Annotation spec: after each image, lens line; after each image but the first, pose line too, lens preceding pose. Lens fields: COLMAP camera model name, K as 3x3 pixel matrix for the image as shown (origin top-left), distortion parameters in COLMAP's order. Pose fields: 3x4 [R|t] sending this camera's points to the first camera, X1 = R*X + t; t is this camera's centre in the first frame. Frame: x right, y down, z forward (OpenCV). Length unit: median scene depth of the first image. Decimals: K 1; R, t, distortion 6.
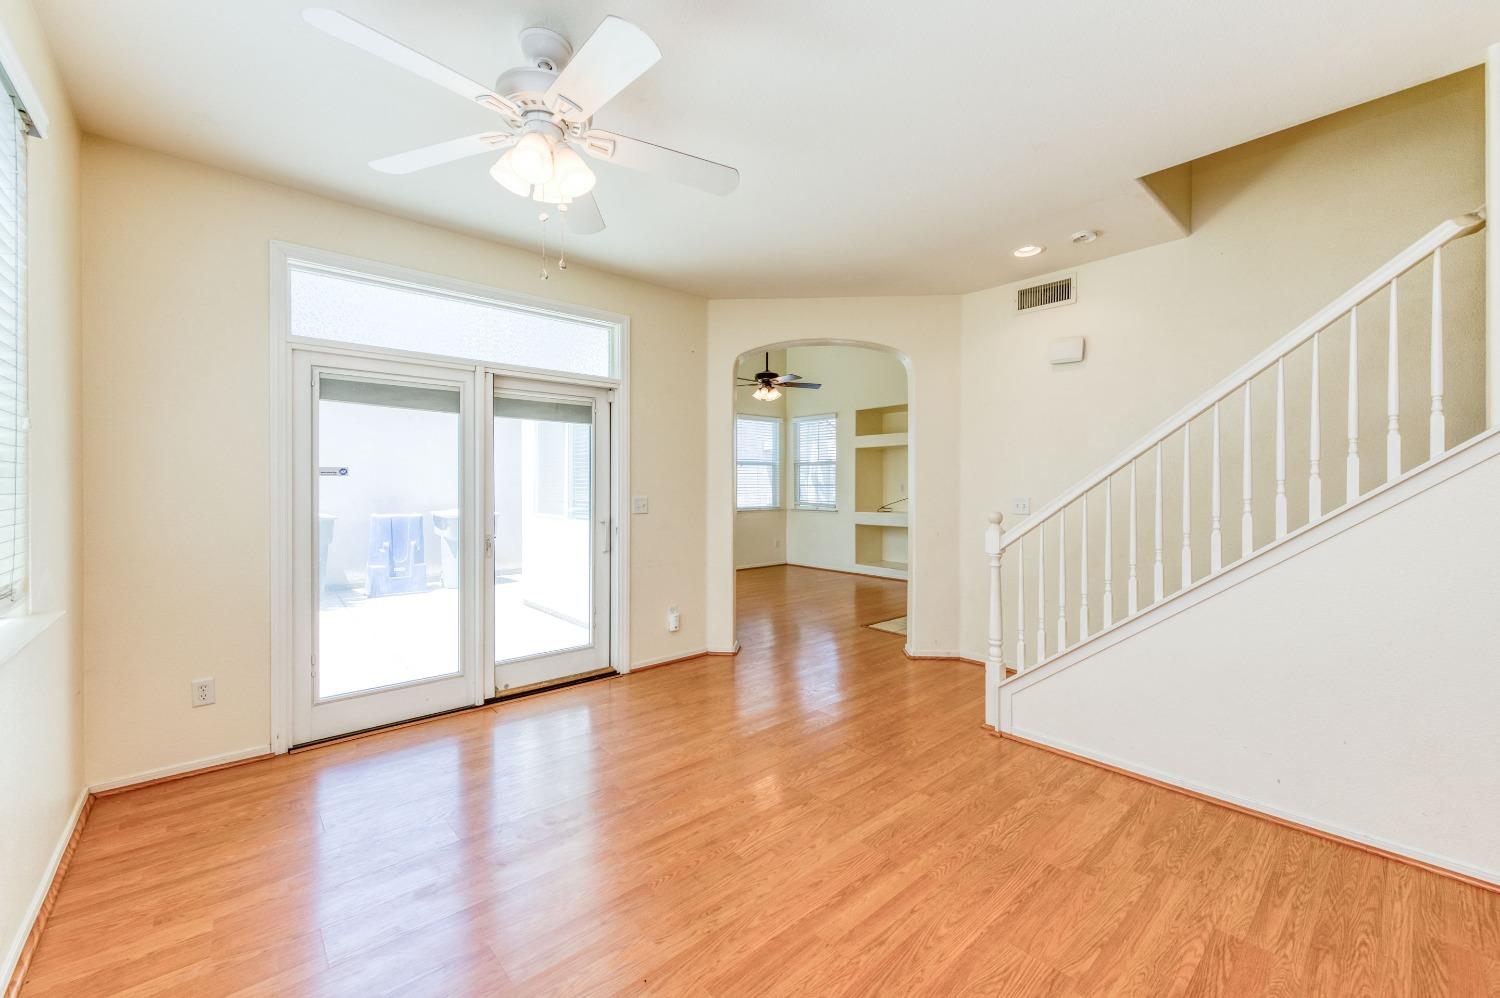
lens RADIAL K [[597.5, 0, 753.8], [0, 597.5, 491.6], [0, 0, 1]] dist [-0.003161, -0.000249]
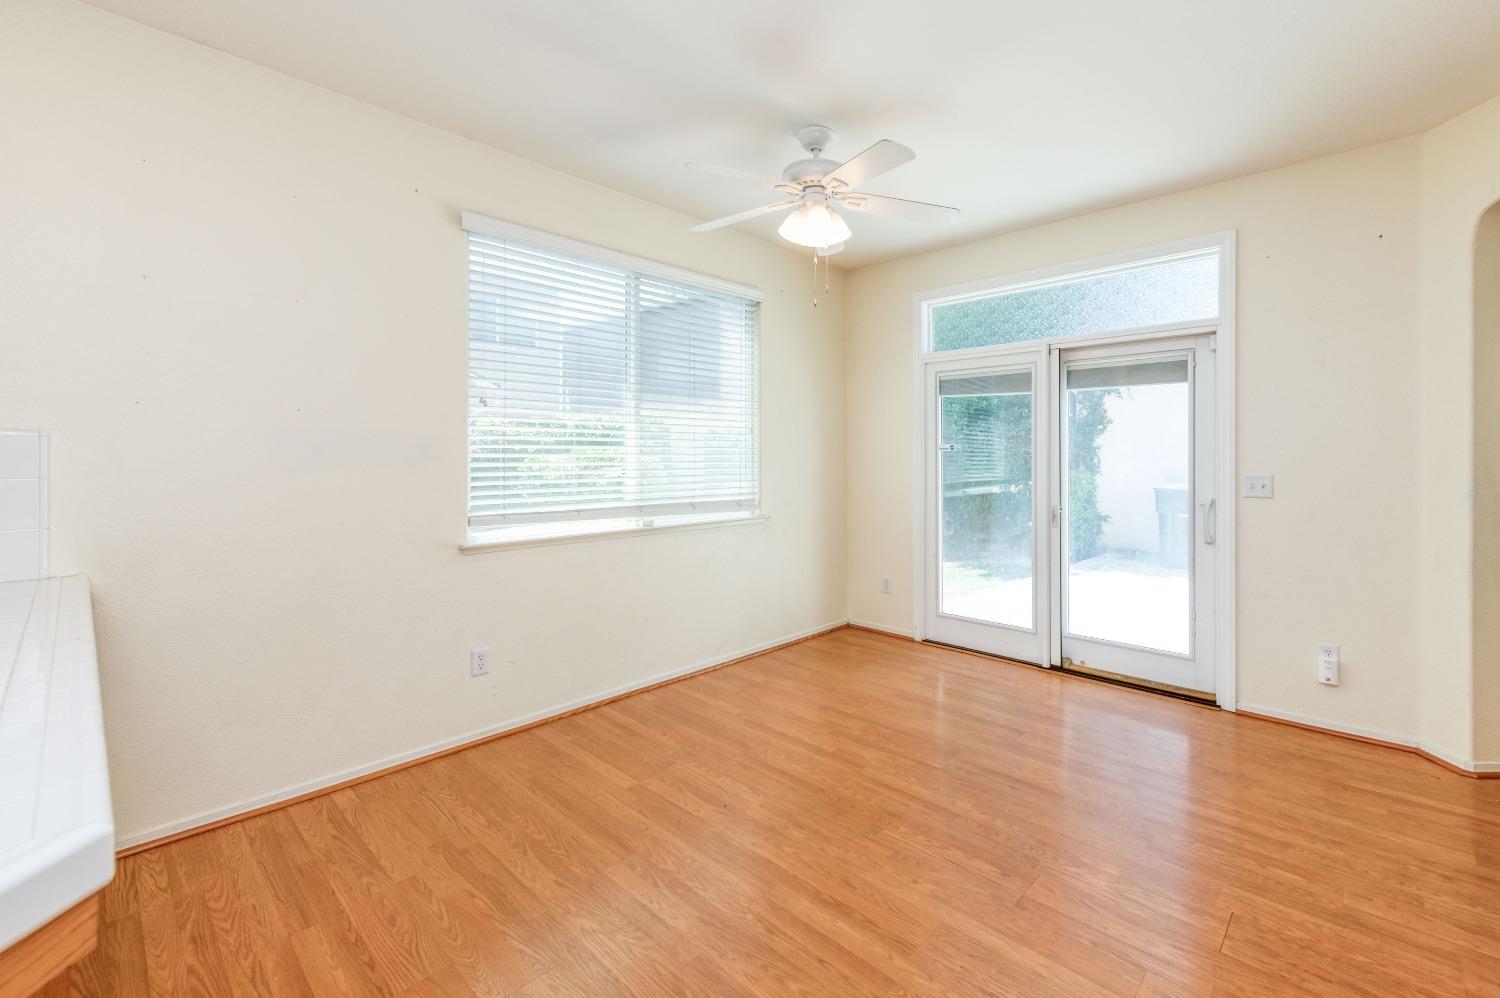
lens RADIAL K [[635.2, 0, 806.4], [0, 635.2, 457.9], [0, 0, 1]] dist [0.000248, -0.000126]
pose [[0.110471, -0.001931, -0.993878, 0.736944], [-0.008975, 0.999955, -0.002941, -0.004112], [0.993839, 0.009245, 0.110448, 0.554704]]
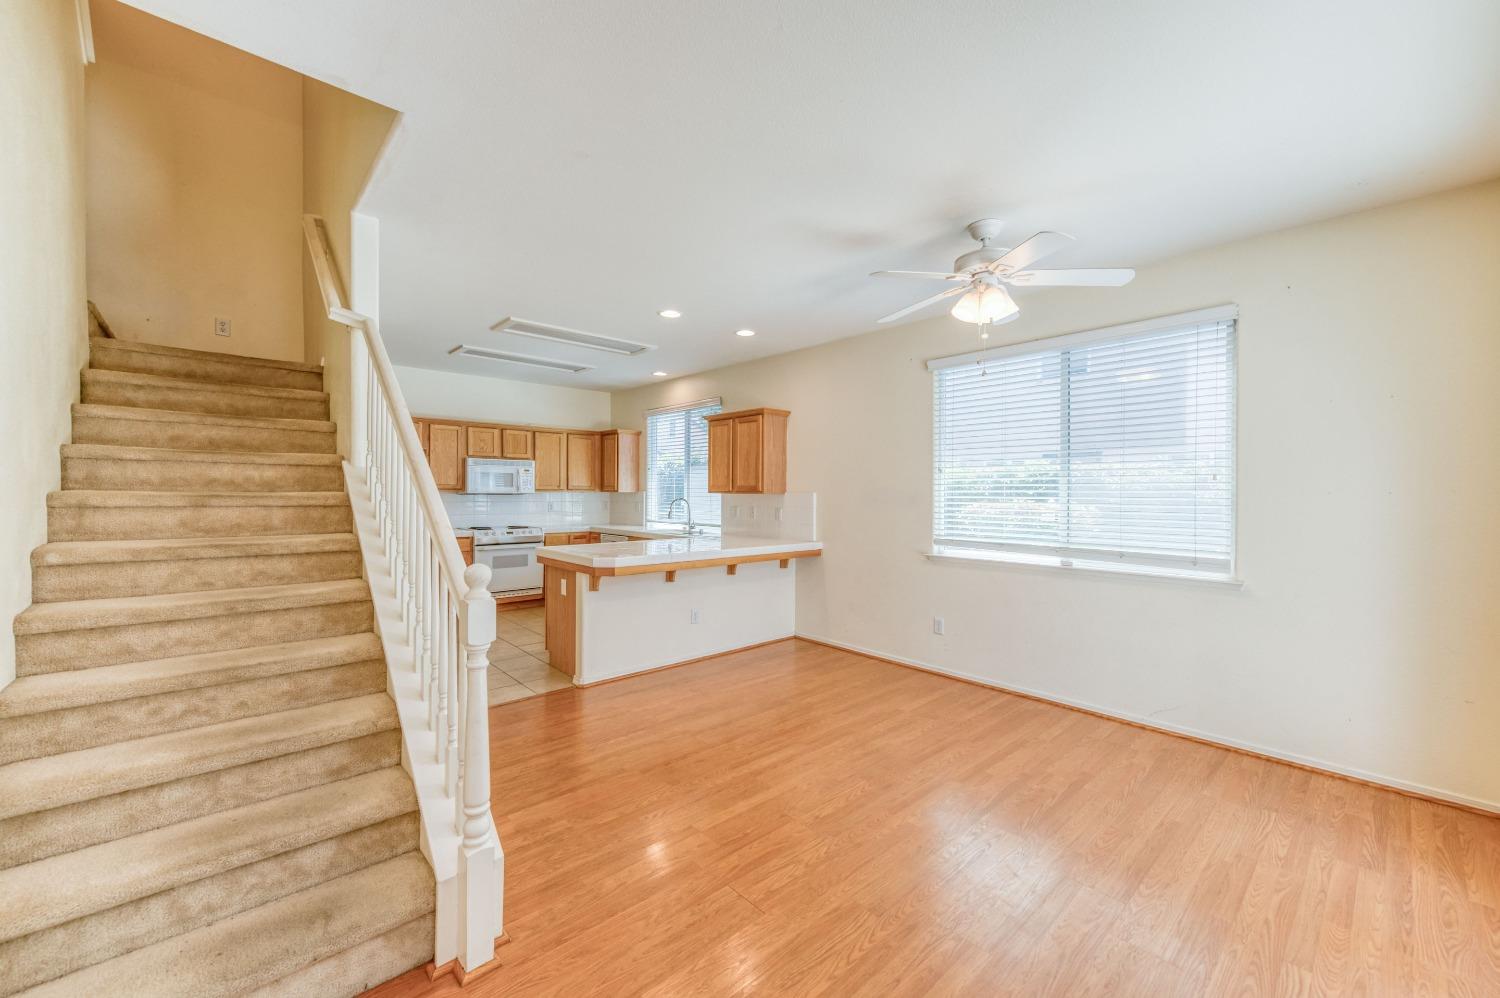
lens RADIAL K [[597.5, 0, 755.2], [0, 597.5, 500.1], [0, 0, 1]] dist [-0.003161, -0.000249]
pose [[-0.999821, -0.009121, -0.016586, 0.185575], [-0.009536, 0.999639, 0.025117, -0.048286], [0.016351, 0.025271, -0.999547, 1.727715]]
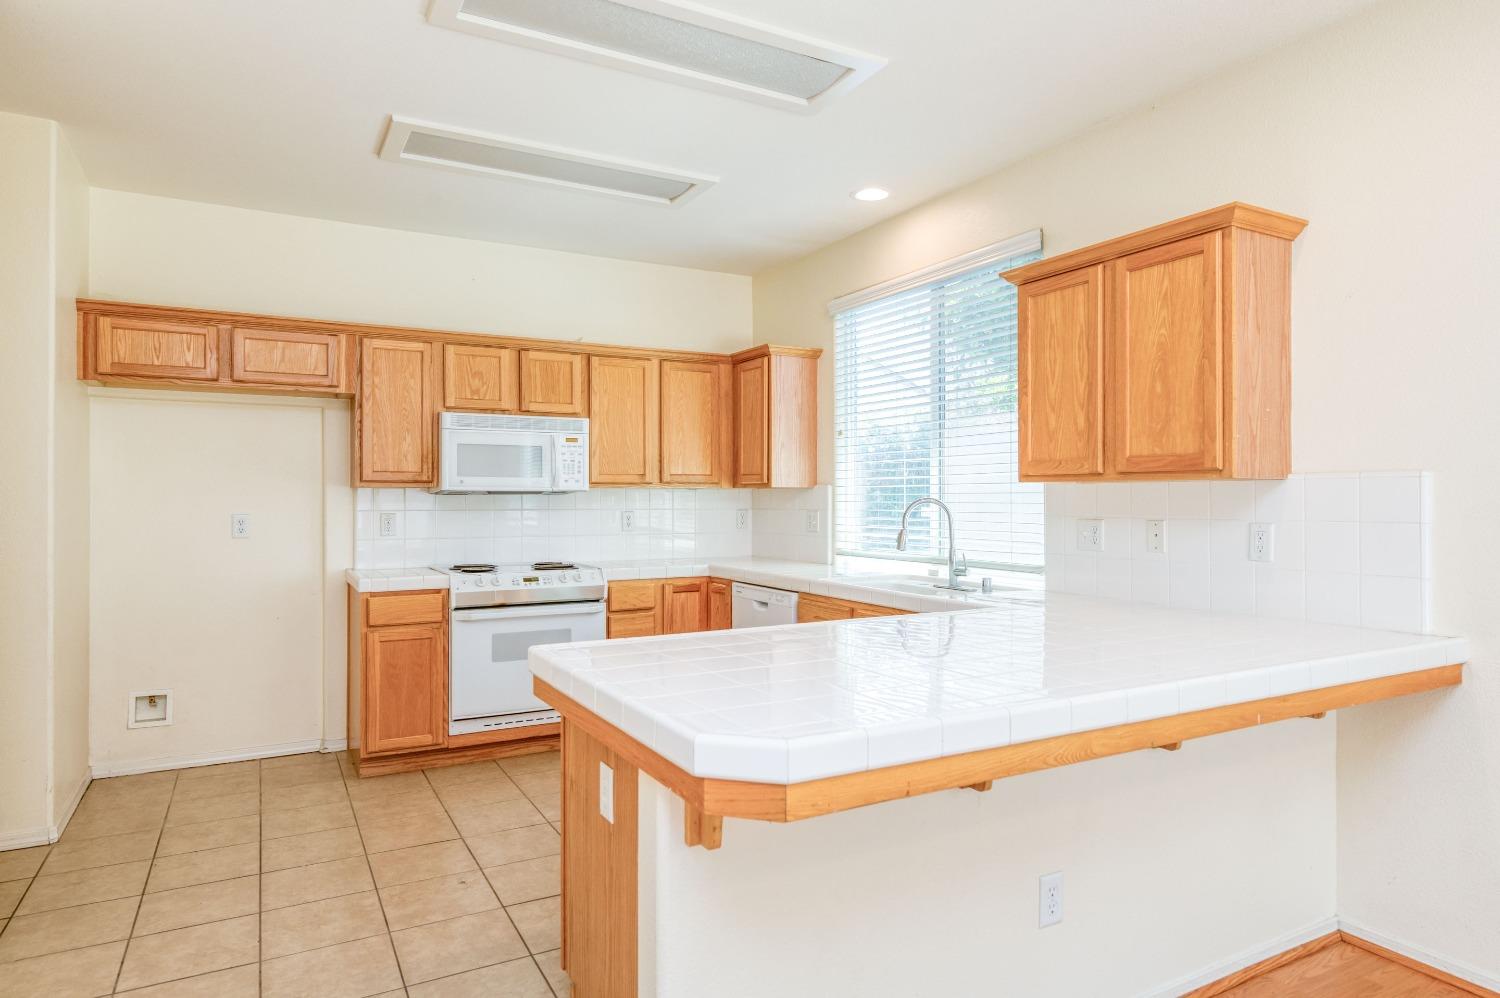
lens RADIAL K [[886.6, 0, 757.6], [0, 886.6, 502.1], [0, 0, 1]] dist [0.007627, -0.005219]
pose [[-0.977983, -0.003178, 0.208663, 0.407324], [0.000044, 0.999881, 0.015433, -0.010736], [-0.208687, 0.015102, -0.977866, 0.793245]]
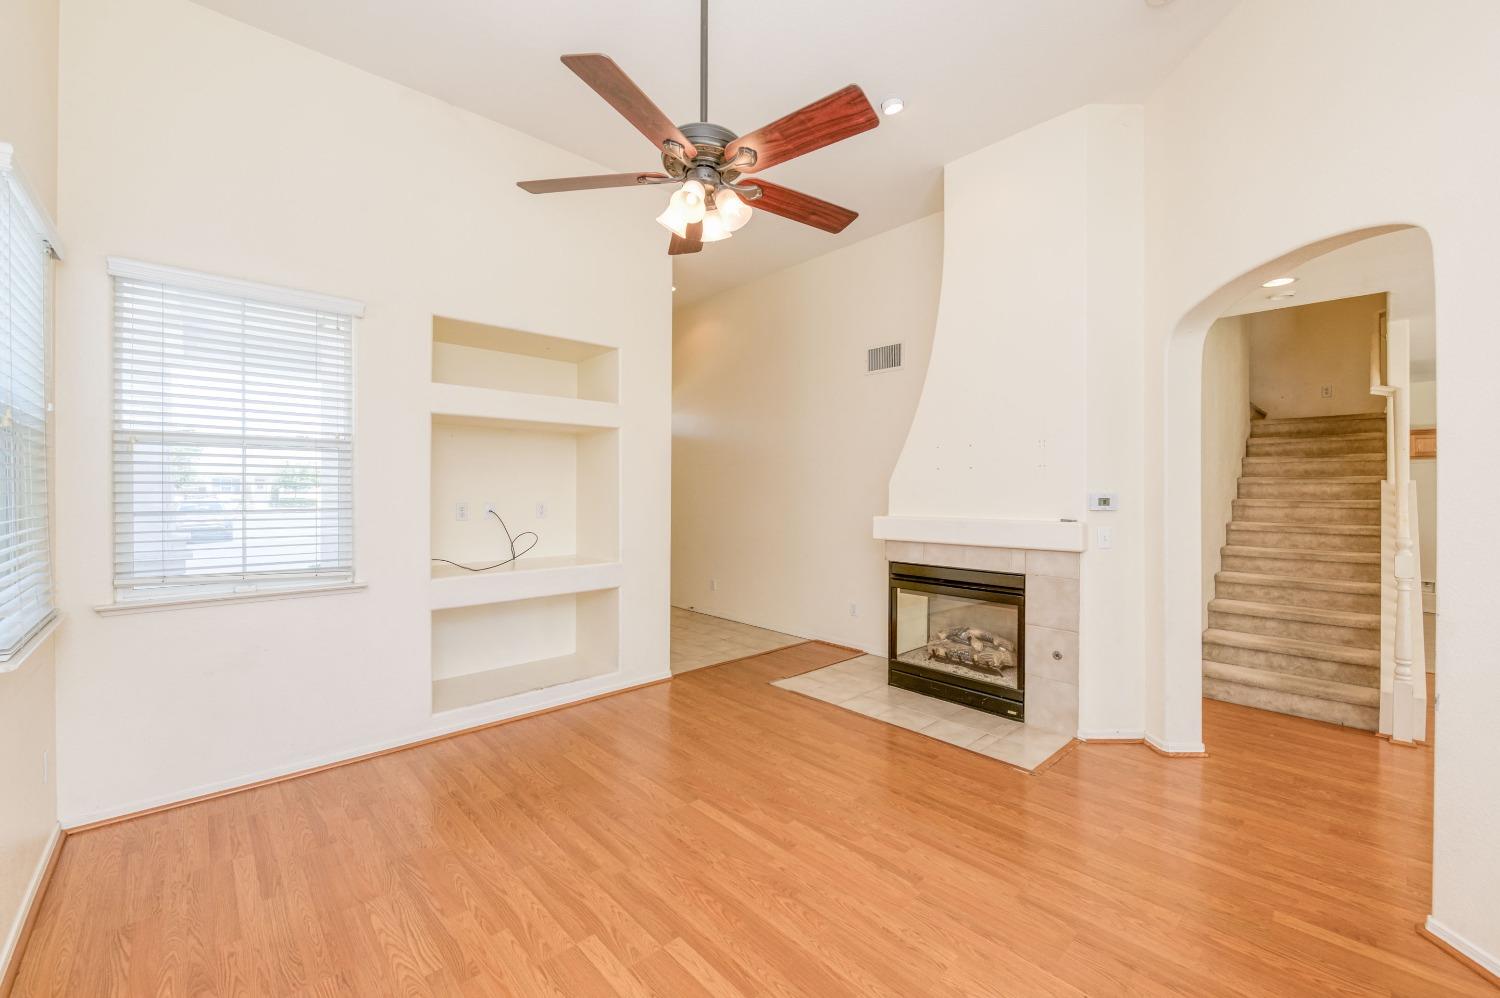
lens RADIAL K [[597.5, 0, 767.8], [0, 597.5, 469.0], [0, 0, 1]] dist [-0.003161, -0.000249]
pose [[-0.031807, 0.033353, 0.998937, -0.704614], [0.005080, 0.999436, -0.033208, -0.070367], [-0.999481, 0.004018, -0.031958, 2.428538]]
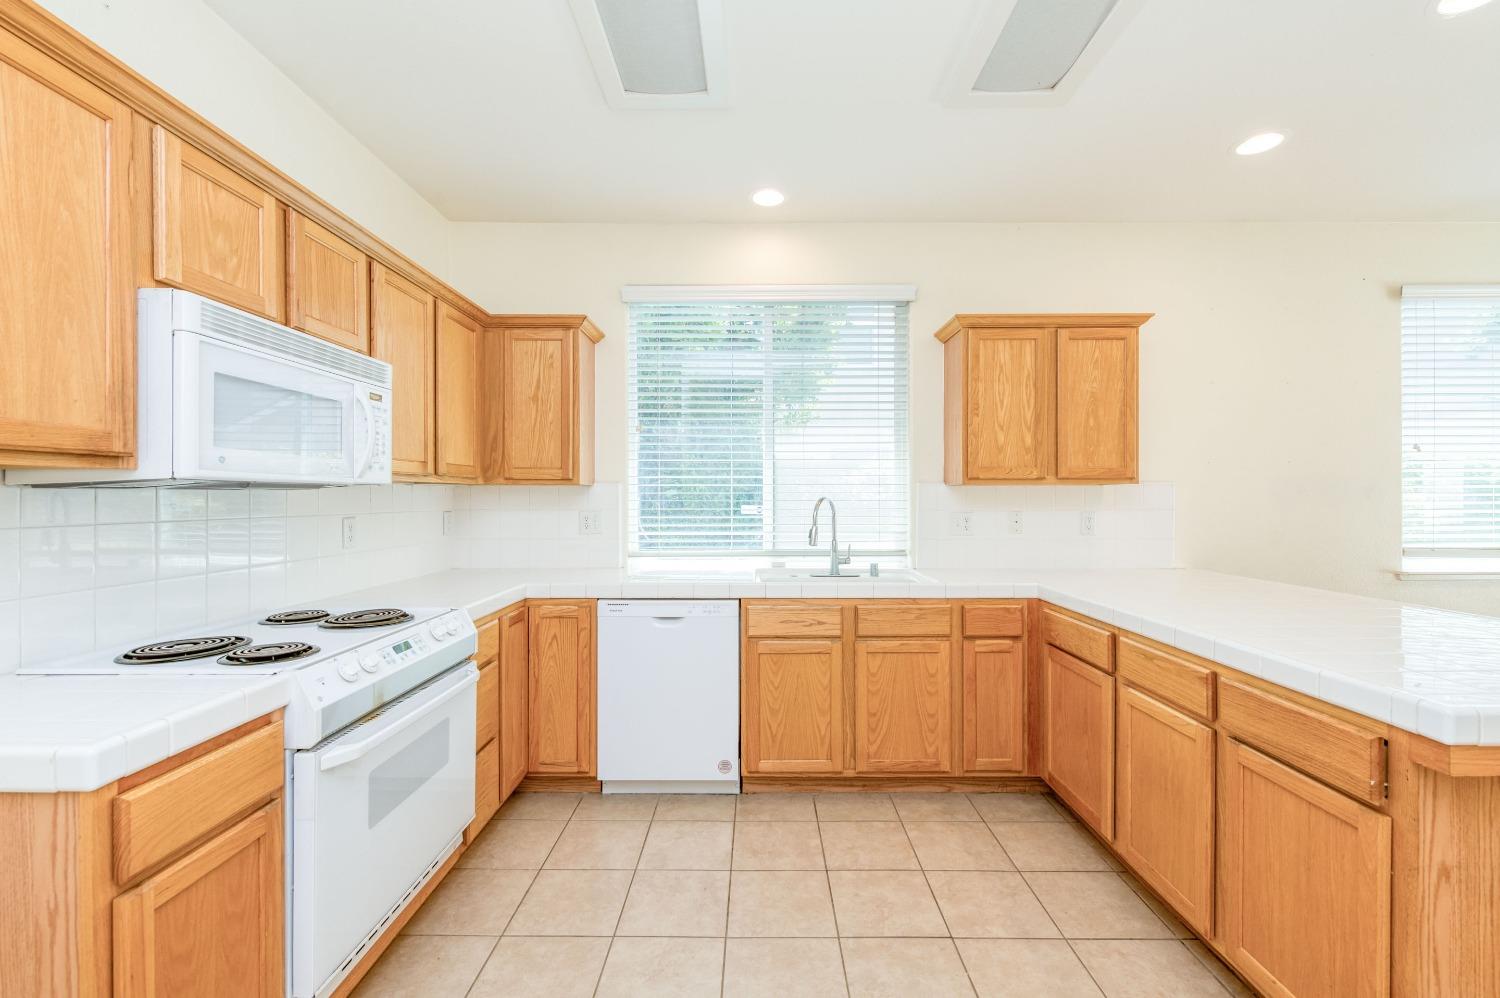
lens RADIAL K [[627.9, 0, 758.4], [0, 627.9, 499.2], [0, 0, 1]] dist [0.008464, -0.004214]
pose [[-0.663464, -0.000507, -0.748208, 1.316227], [-0.006723, 0.999963, 0.005284, 0.003660], [0.748178, 0.008536, -0.663443, 0.025049]]
